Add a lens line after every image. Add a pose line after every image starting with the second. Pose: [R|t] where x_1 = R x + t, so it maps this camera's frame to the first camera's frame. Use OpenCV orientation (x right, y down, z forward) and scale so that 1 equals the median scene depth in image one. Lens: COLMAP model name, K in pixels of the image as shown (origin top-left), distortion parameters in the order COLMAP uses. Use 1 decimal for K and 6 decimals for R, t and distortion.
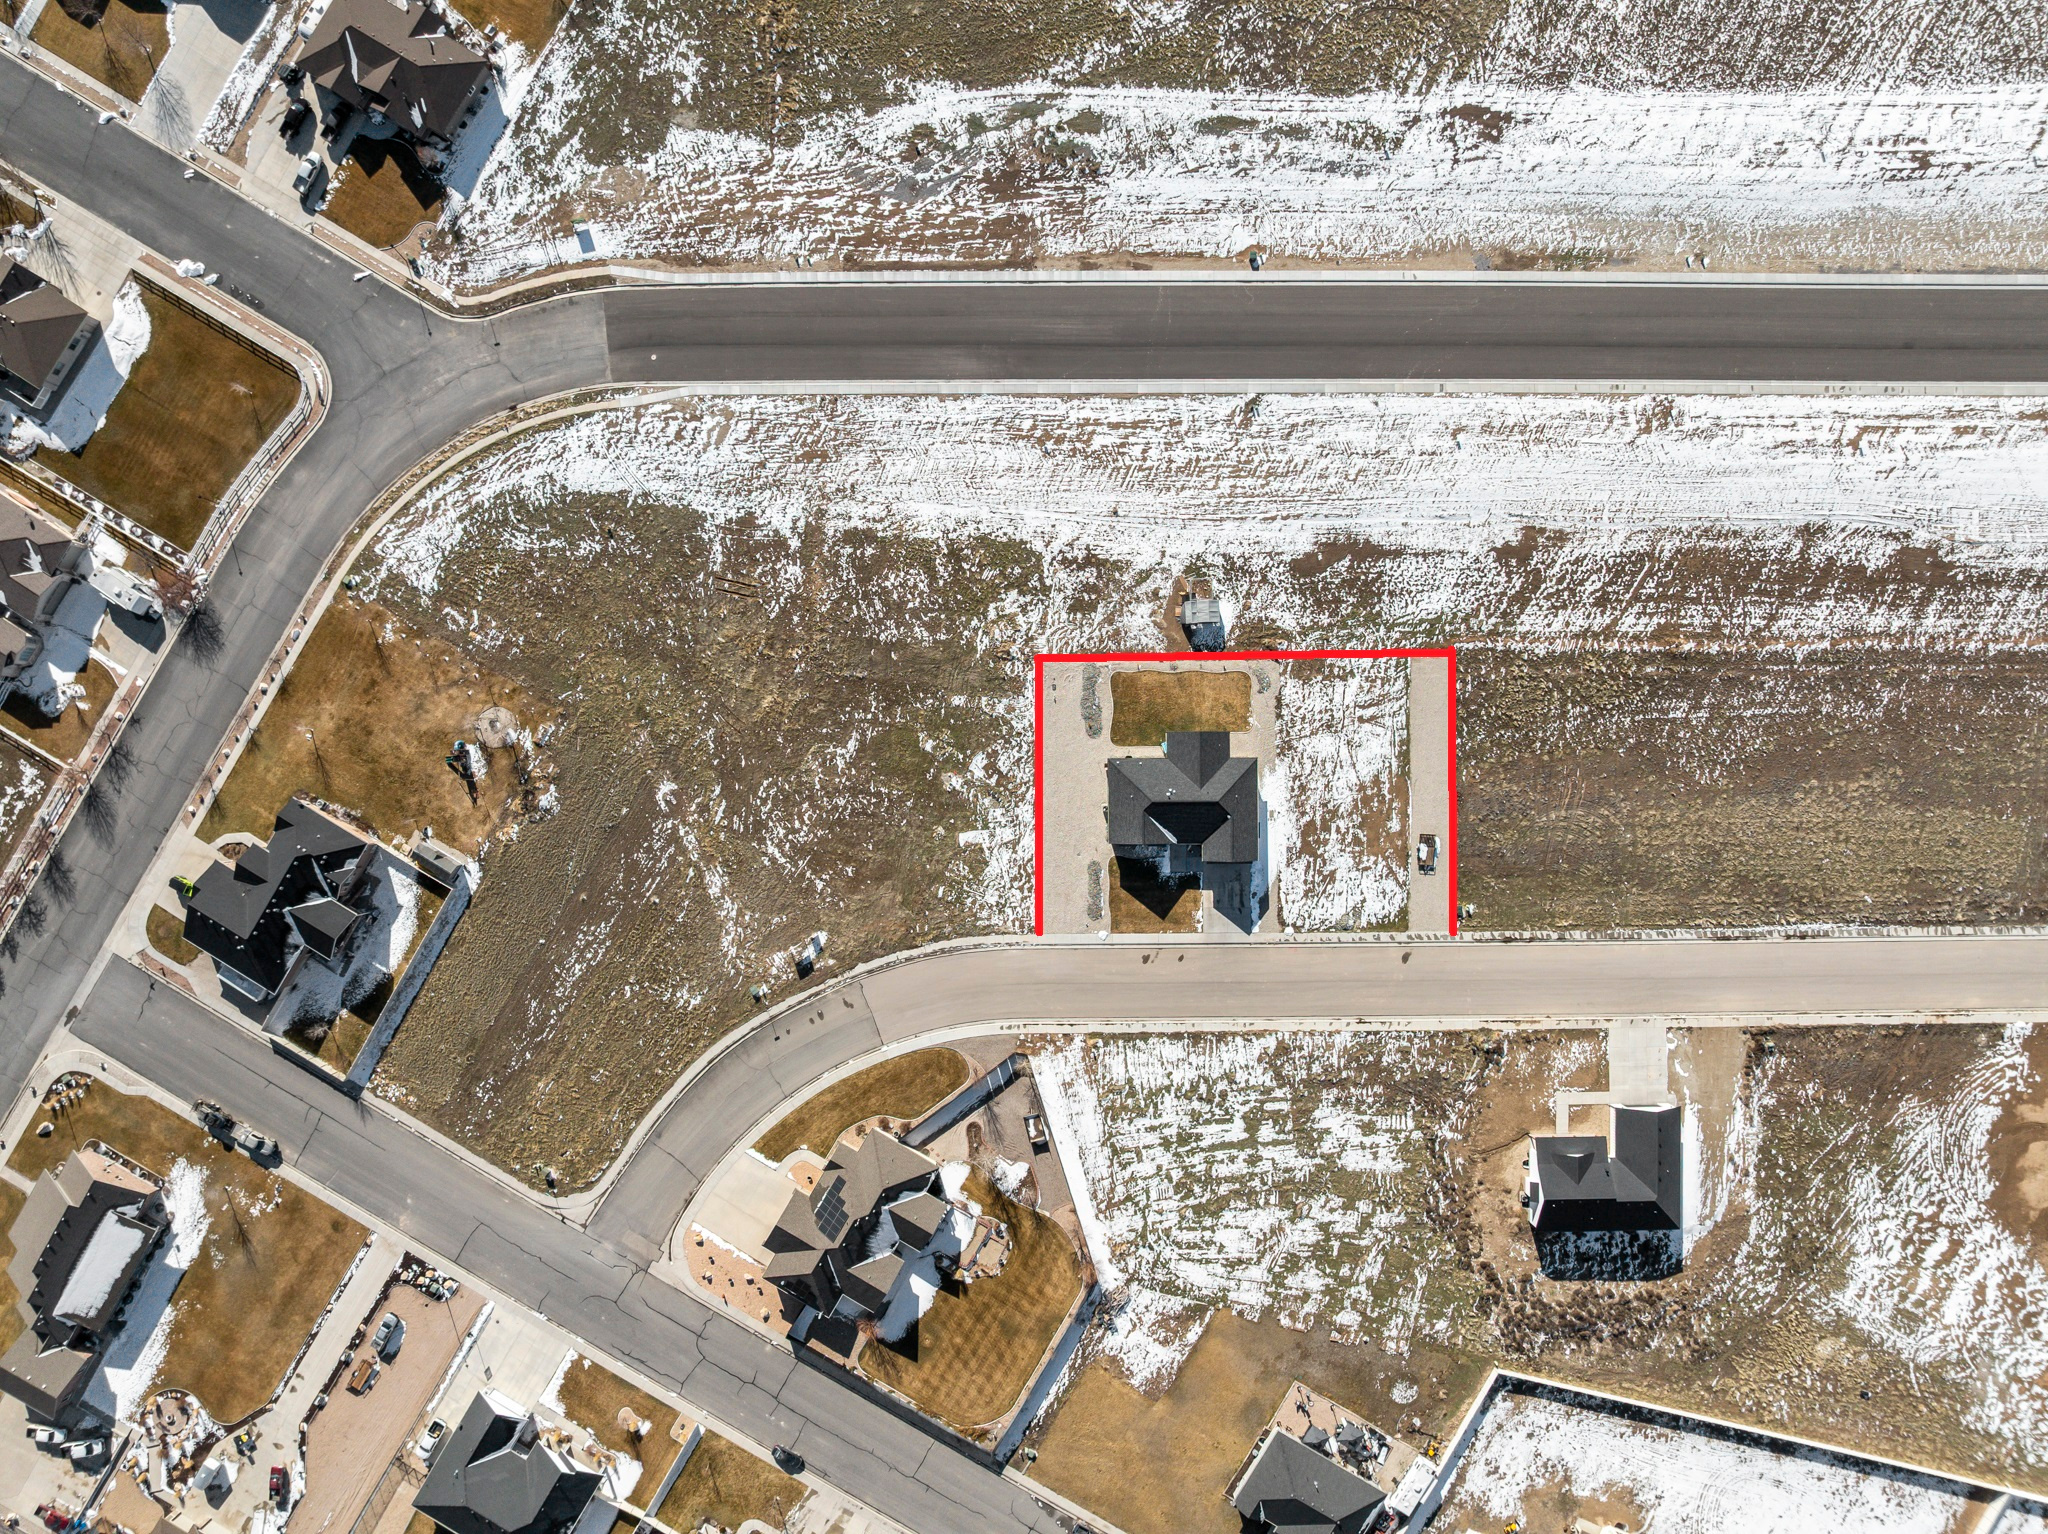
lens RADIAL K [[1440.0, 0, 1032.1], [0, 1440.0, 759.0], [0, 0, 1]] dist [-0.037748, -0.003076]
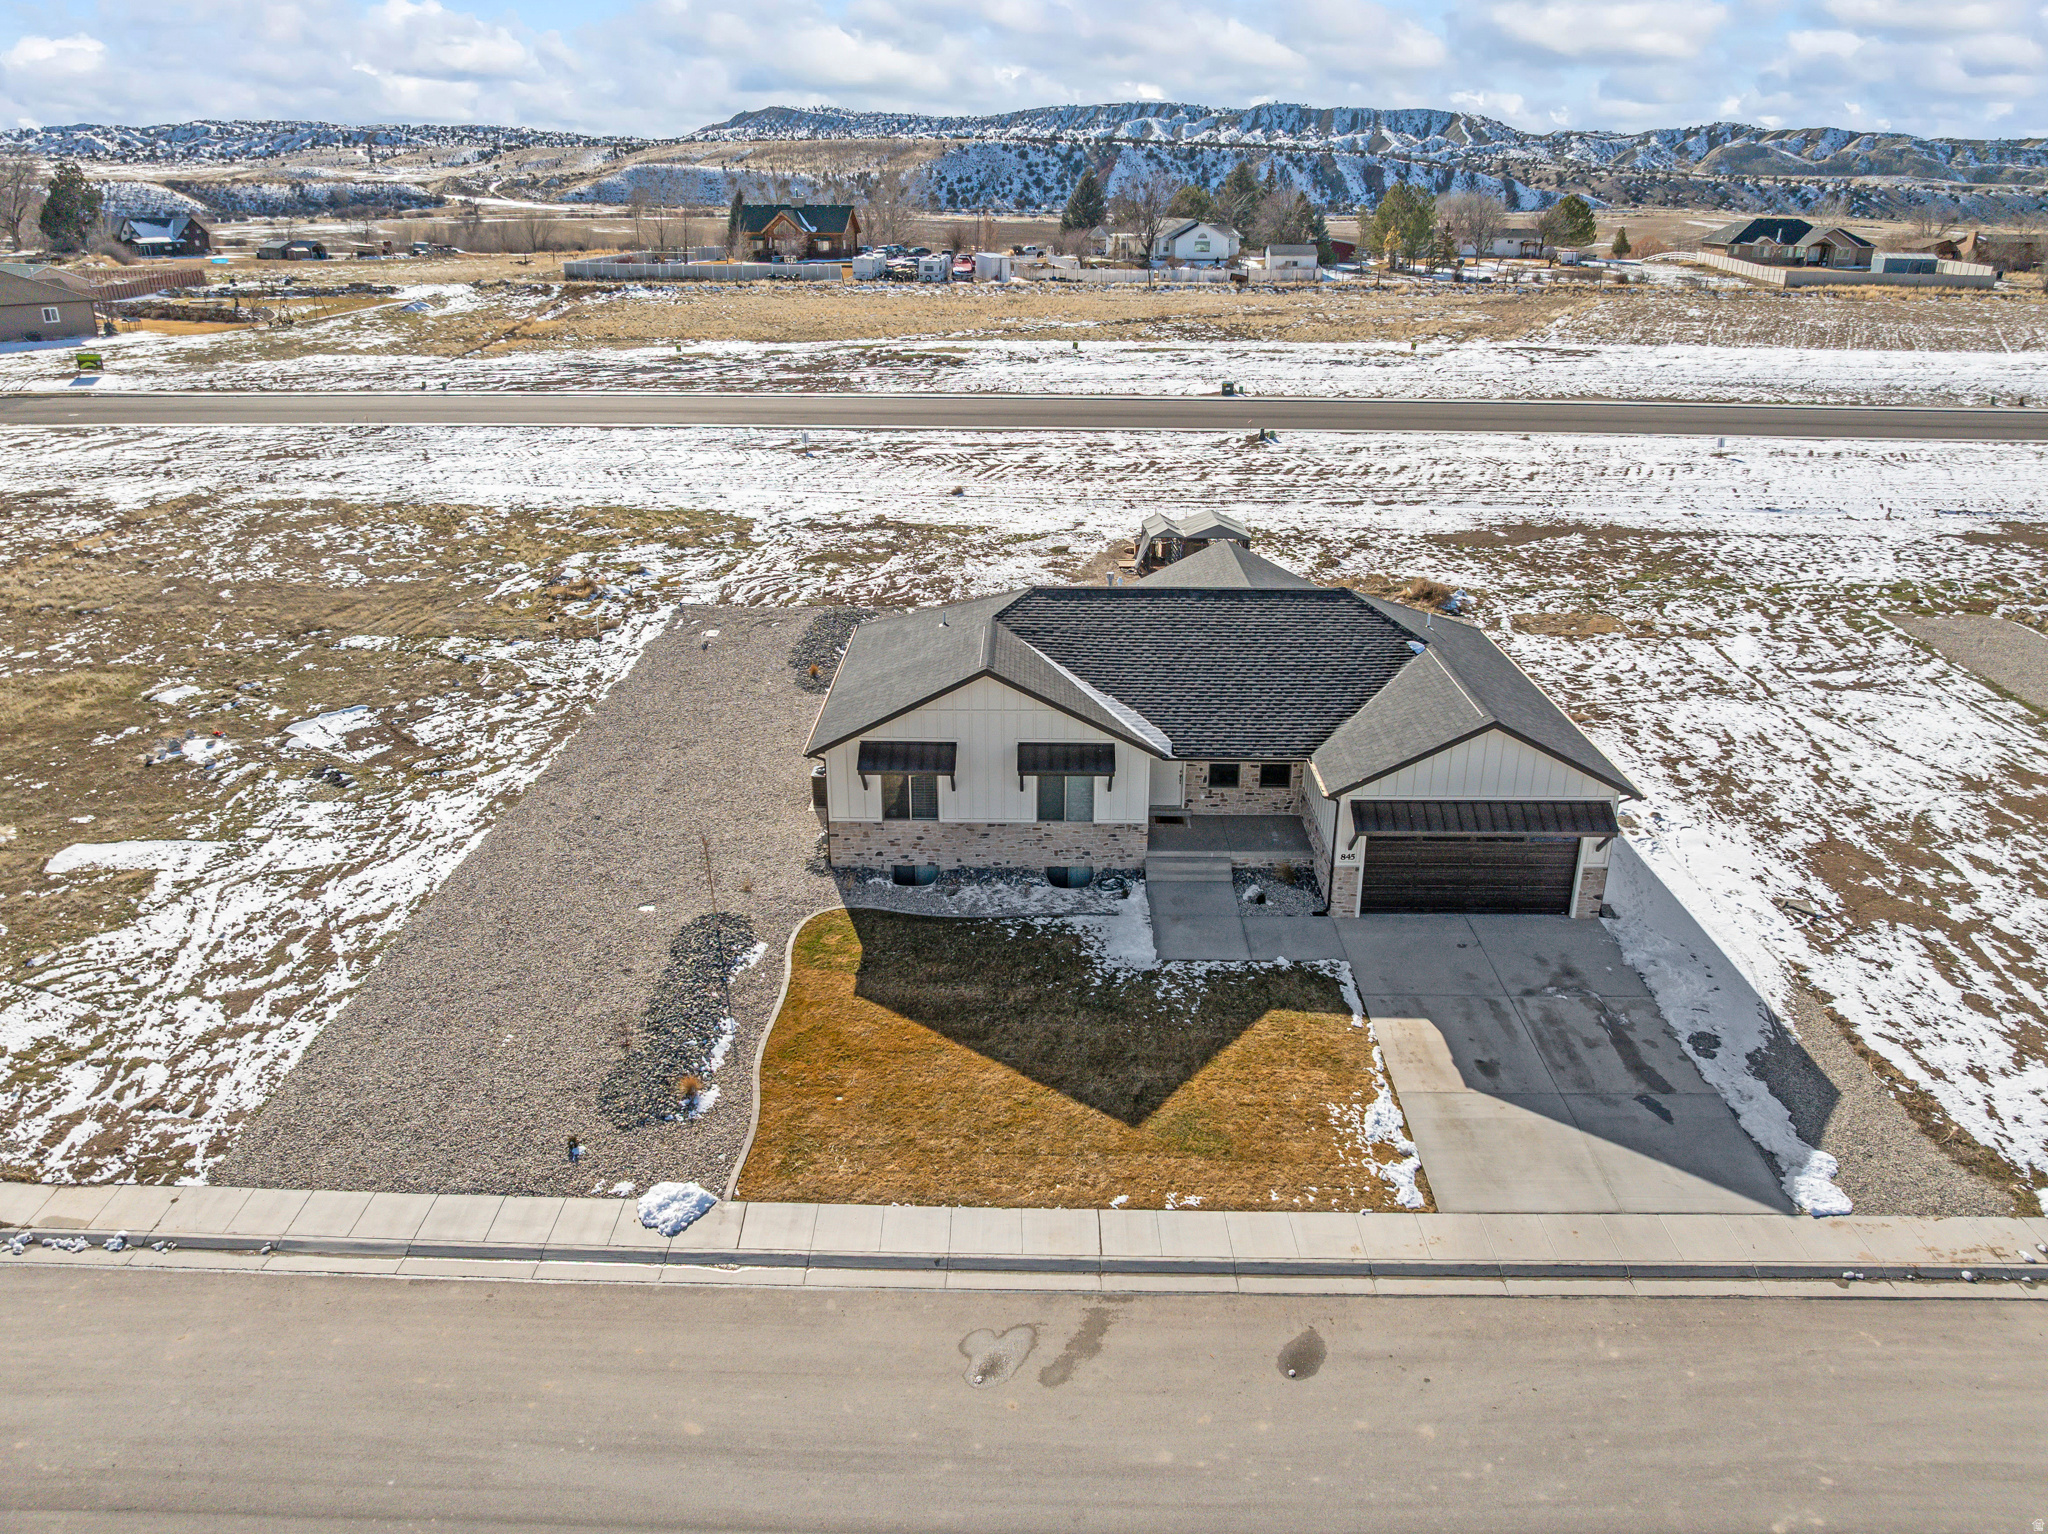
lens RADIAL K [[1455.0, 0, 1033.5], [0, 1455.0, 720.3], [0, 0, 1]] dist [-0.041319, 0.004623]
pose [[0.999884, 0.013680, -0.006675, 0.082349], [-0.011055, 0.351242, -0.936219, 0.229076], [-0.010463, 0.936185, 0.351353, 0.913483]]
